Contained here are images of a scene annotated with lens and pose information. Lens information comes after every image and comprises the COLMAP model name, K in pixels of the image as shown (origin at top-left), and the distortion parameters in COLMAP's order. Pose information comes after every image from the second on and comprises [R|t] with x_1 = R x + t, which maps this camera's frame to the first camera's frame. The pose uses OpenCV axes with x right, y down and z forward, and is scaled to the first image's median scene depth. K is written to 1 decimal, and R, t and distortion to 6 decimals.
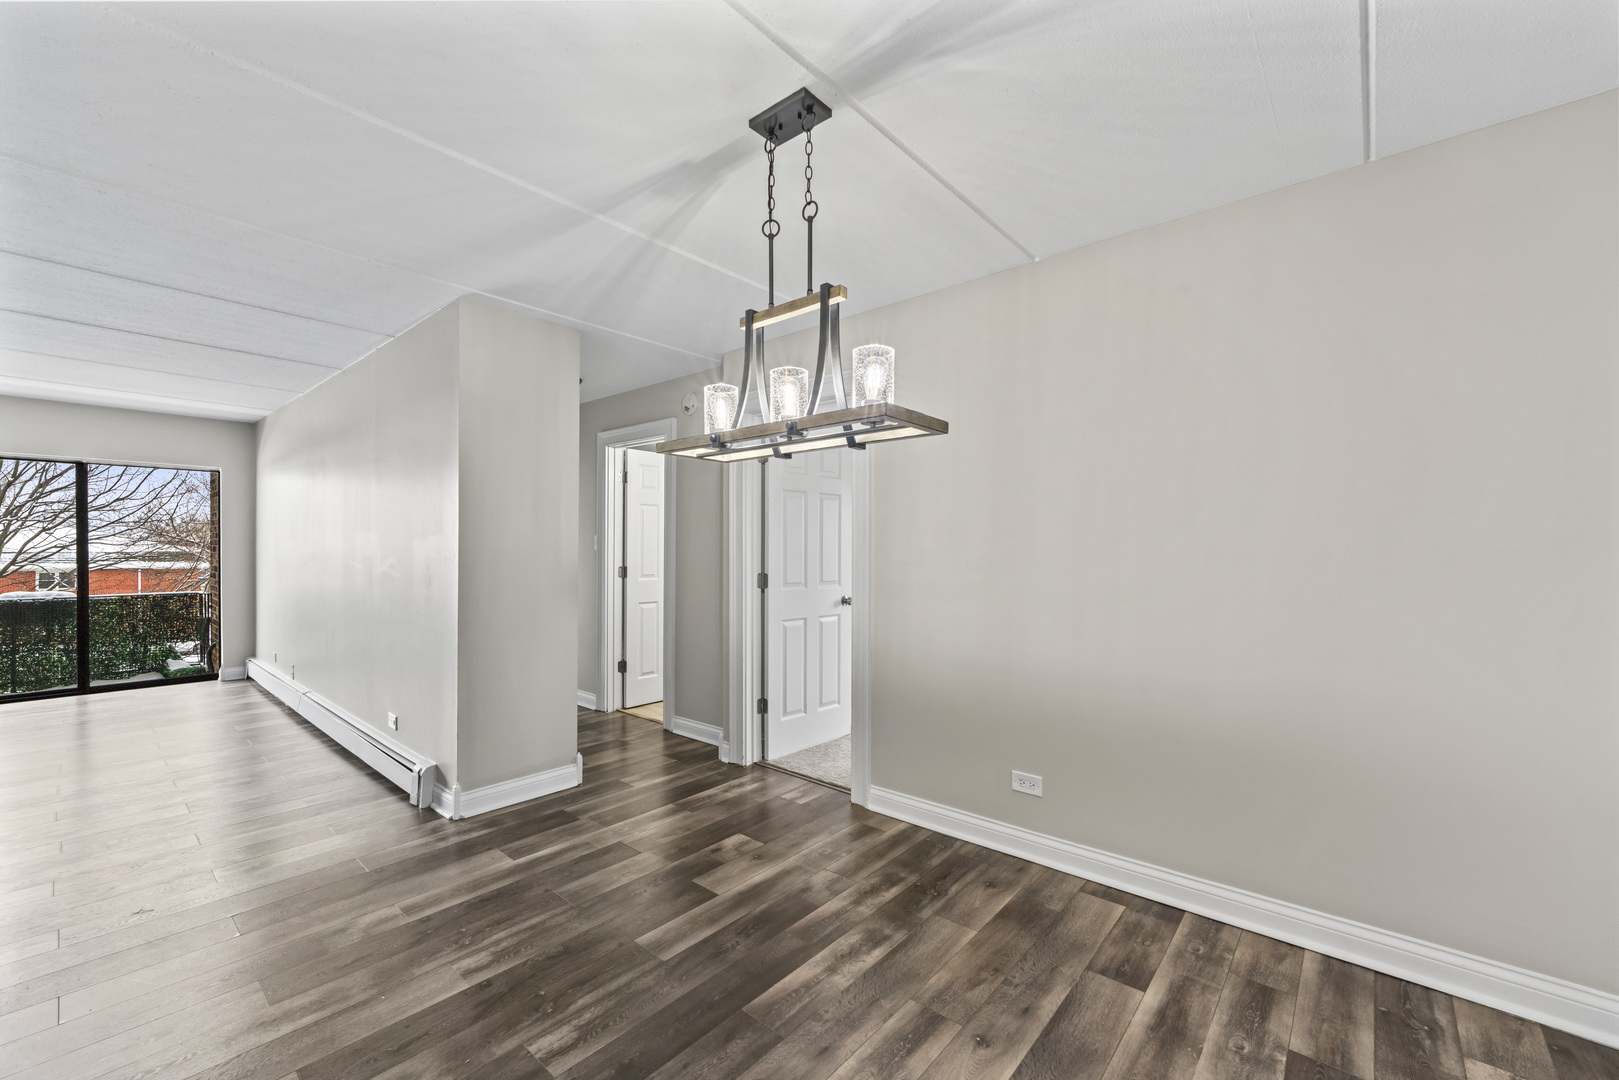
lens RADIAL K [[653.6, 0, 806.8], [0, 653.6, 548.2], [0, 0, 1]] dist [0.002534, 0.000418]
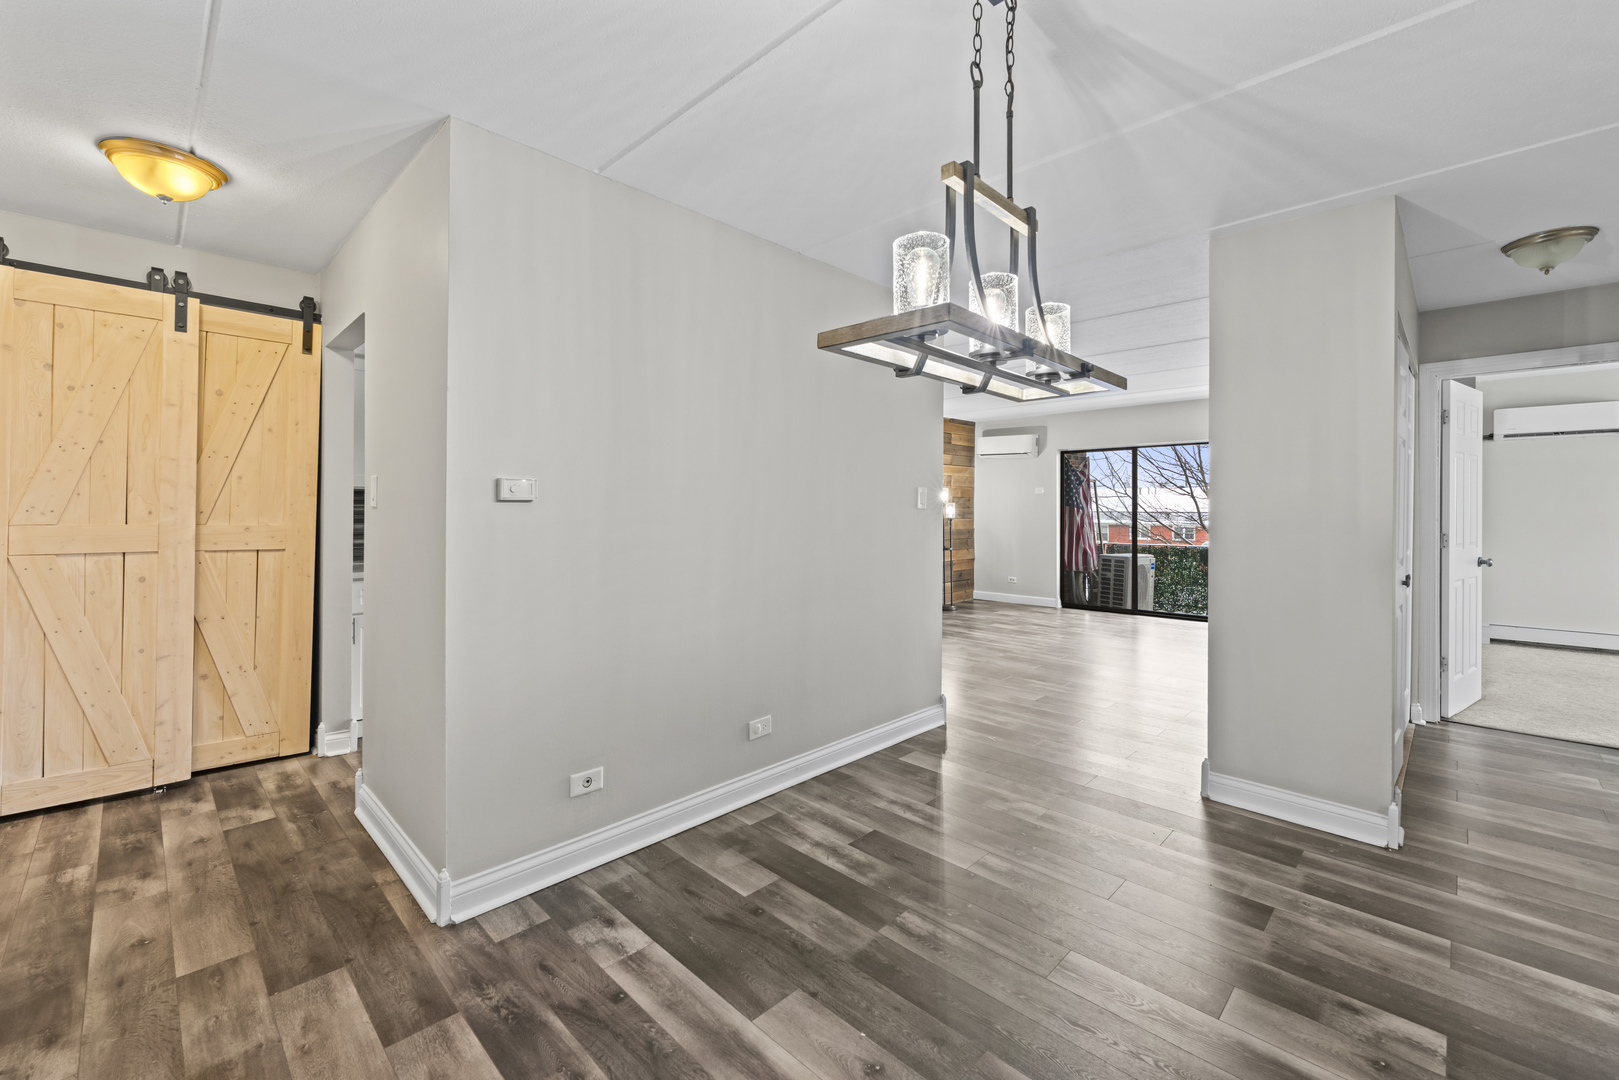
lens RADIAL K [[653.6, 0, 792.3], [0, 653.6, 509.0], [0, 0, 1]] dist [0.002534, 0.000418]
pose [[-0.073335, -0.006673, -0.997285, 0.458764], [0.002779, 0.999972, -0.006895, 0.004868], [0.997304, -0.003277, -0.073314, 0.485944]]
